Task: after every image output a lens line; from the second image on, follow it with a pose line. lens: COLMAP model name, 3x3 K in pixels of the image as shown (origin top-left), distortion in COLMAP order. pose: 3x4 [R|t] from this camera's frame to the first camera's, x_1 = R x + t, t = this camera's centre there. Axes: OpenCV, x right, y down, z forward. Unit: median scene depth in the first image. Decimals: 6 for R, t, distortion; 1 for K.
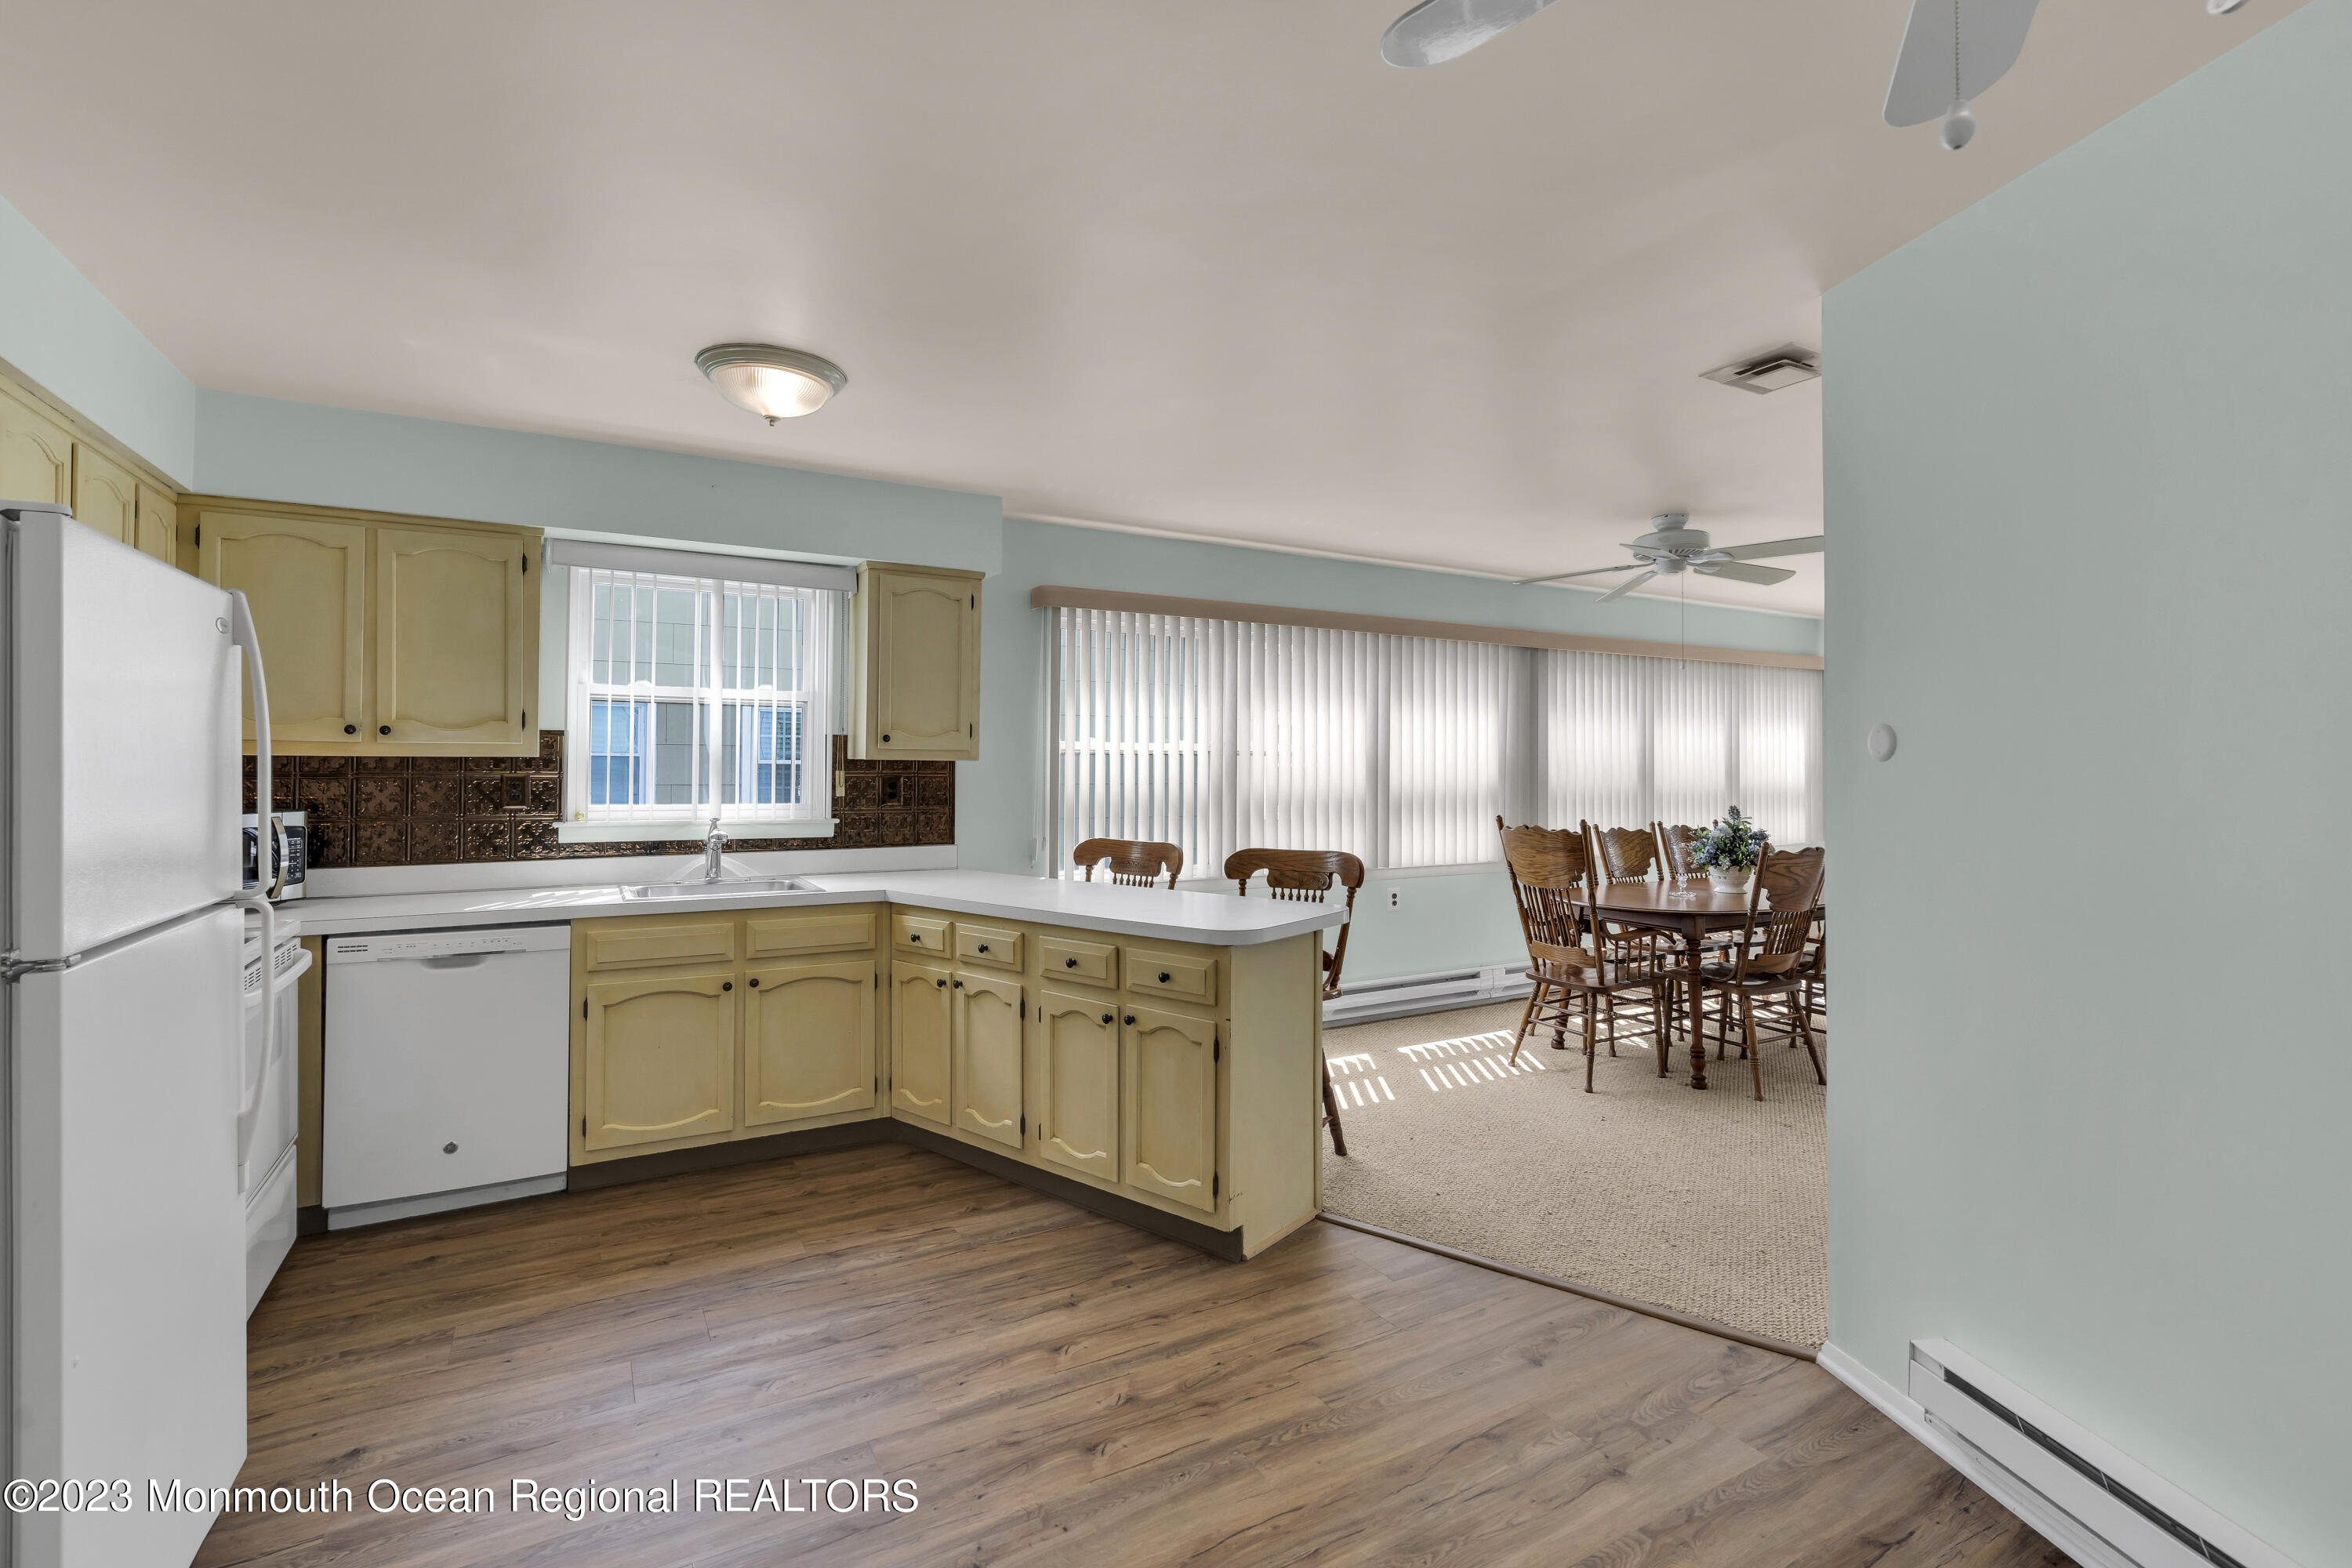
lens RADIAL K [[1102.8, 0, 1137.9], [0, 1102.8, 749.1], [0, 0, 1]] dist [0.002205, 0.000106]
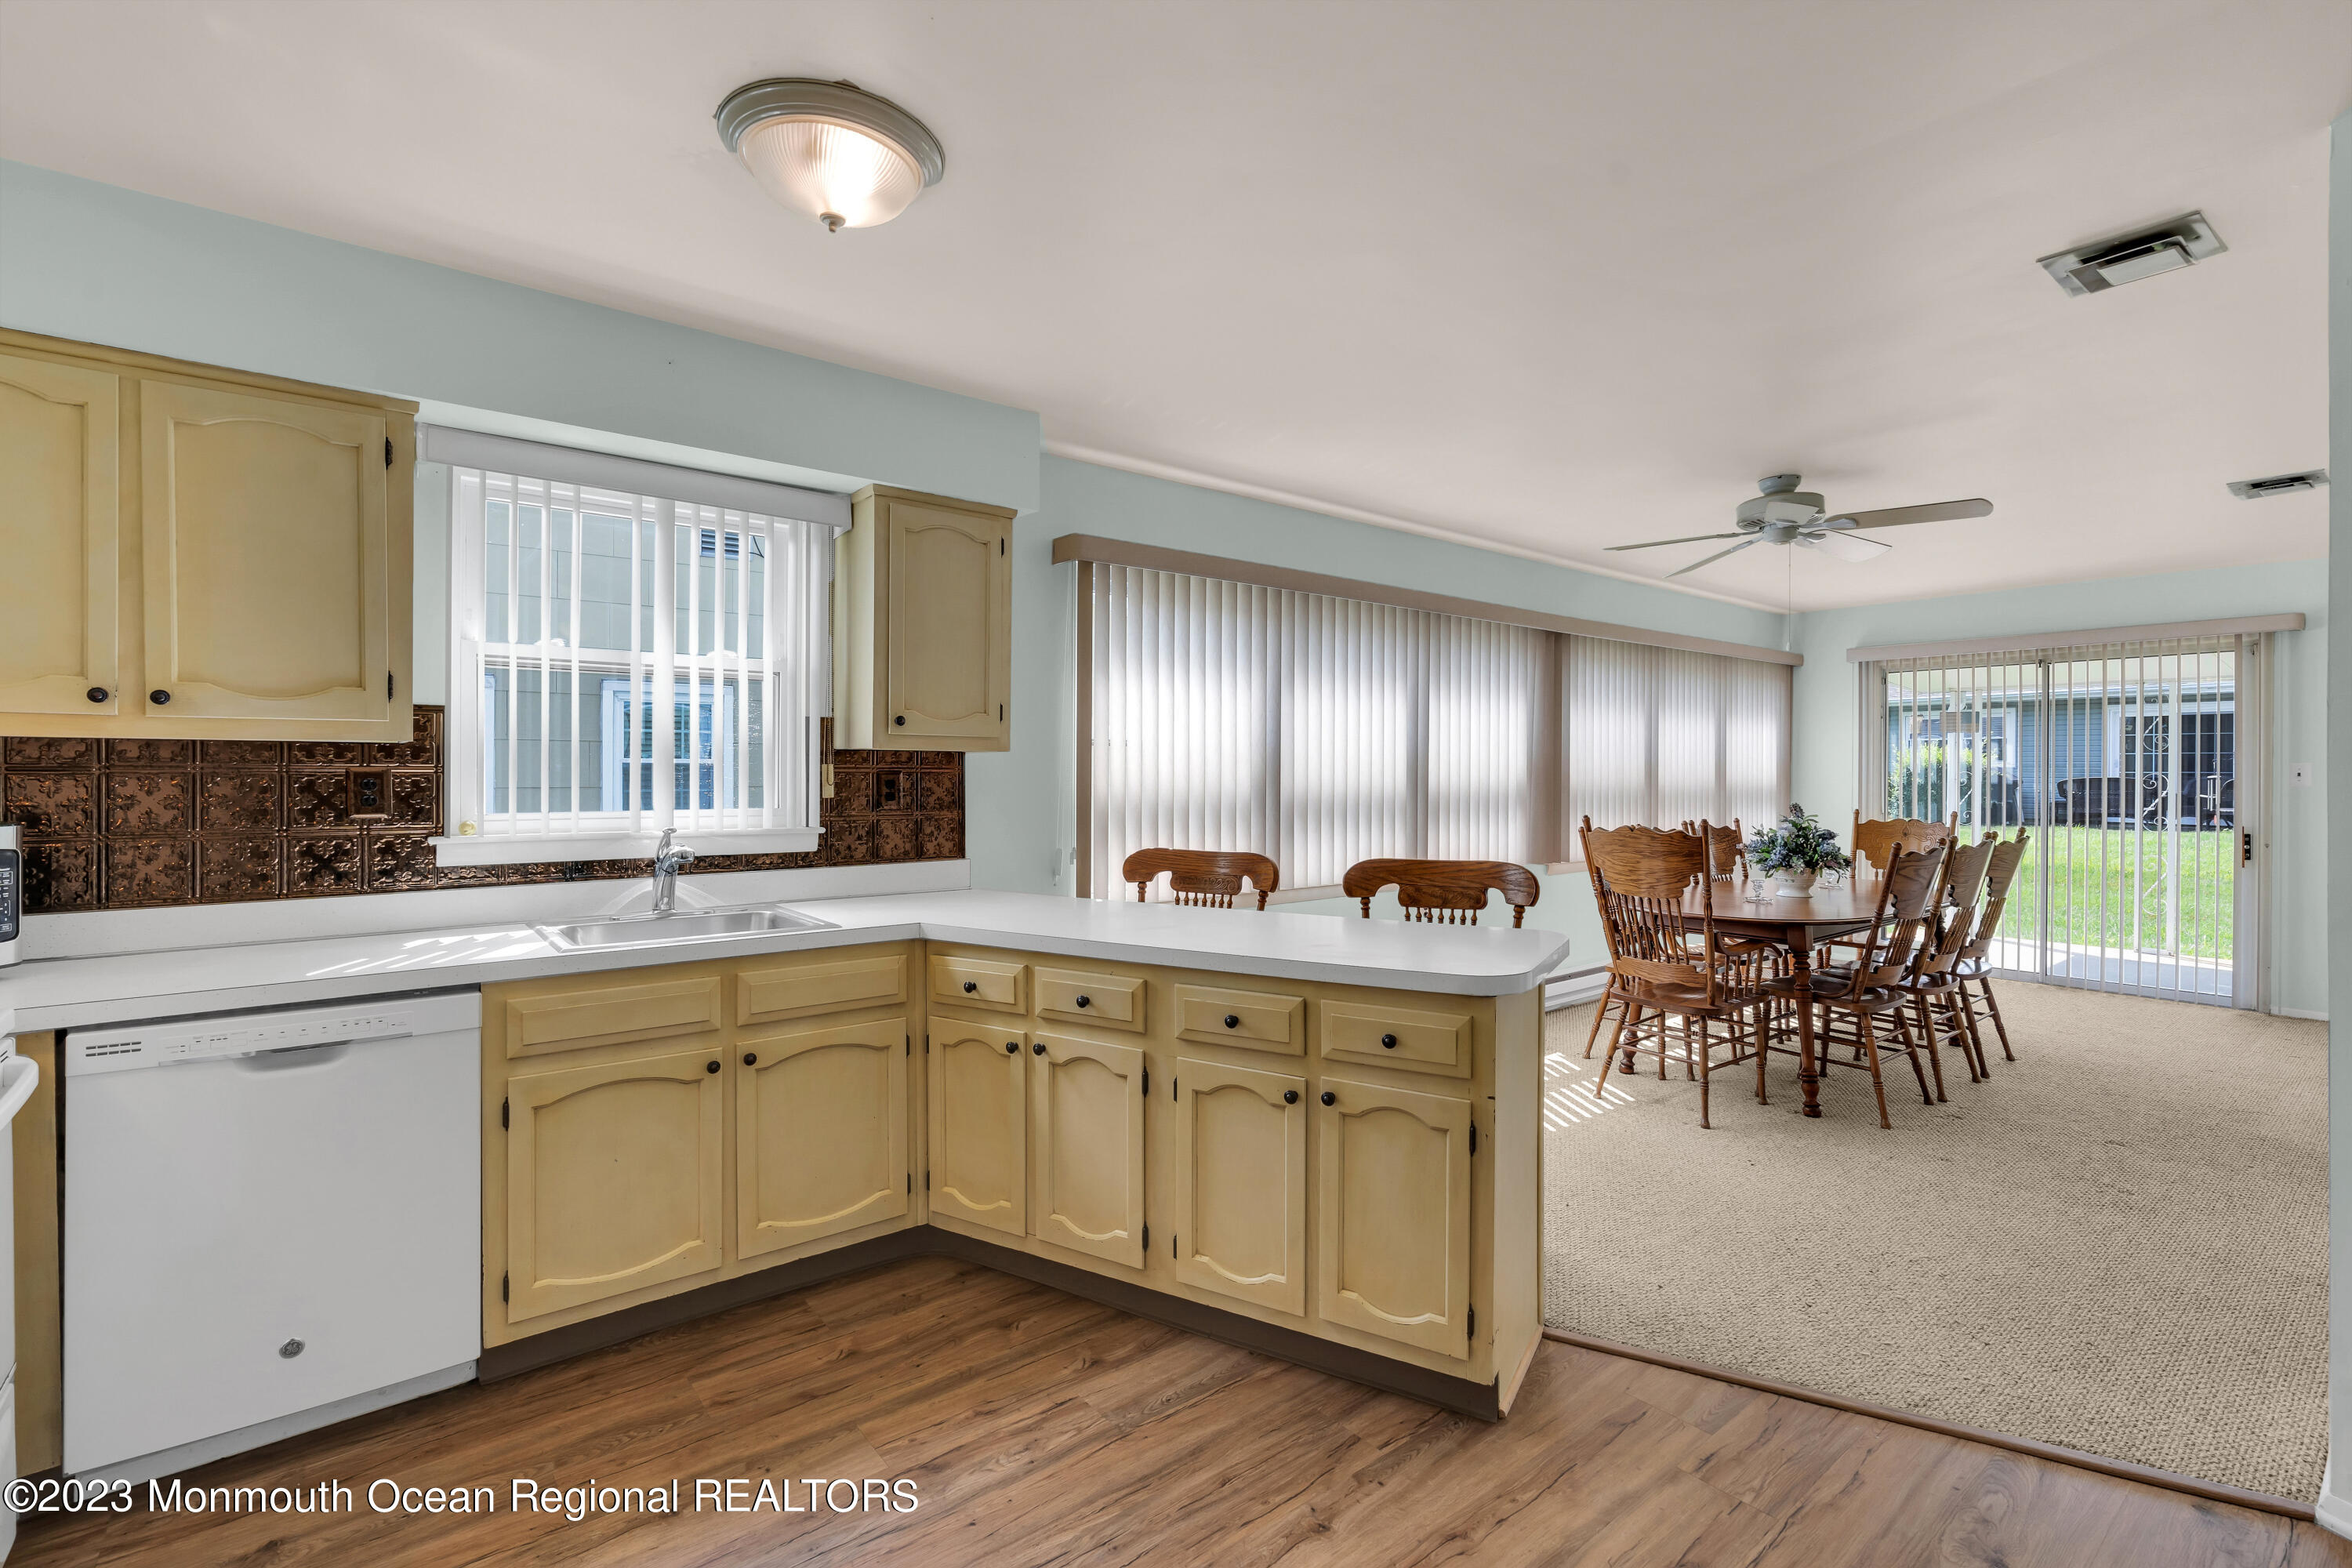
lens RADIAL K [[1090.3, 0, 1153.0], [0, 1090.3, 774.3], [0, 0, 1]] dist [-0.002380, 0.002422]
pose [[0.986045, -0.002580, 0.166458, -0.207438], [-0.000671, 0.999810, 0.019468, 0.013873], [-0.166477, -0.019308, 0.985856, 0.265215]]
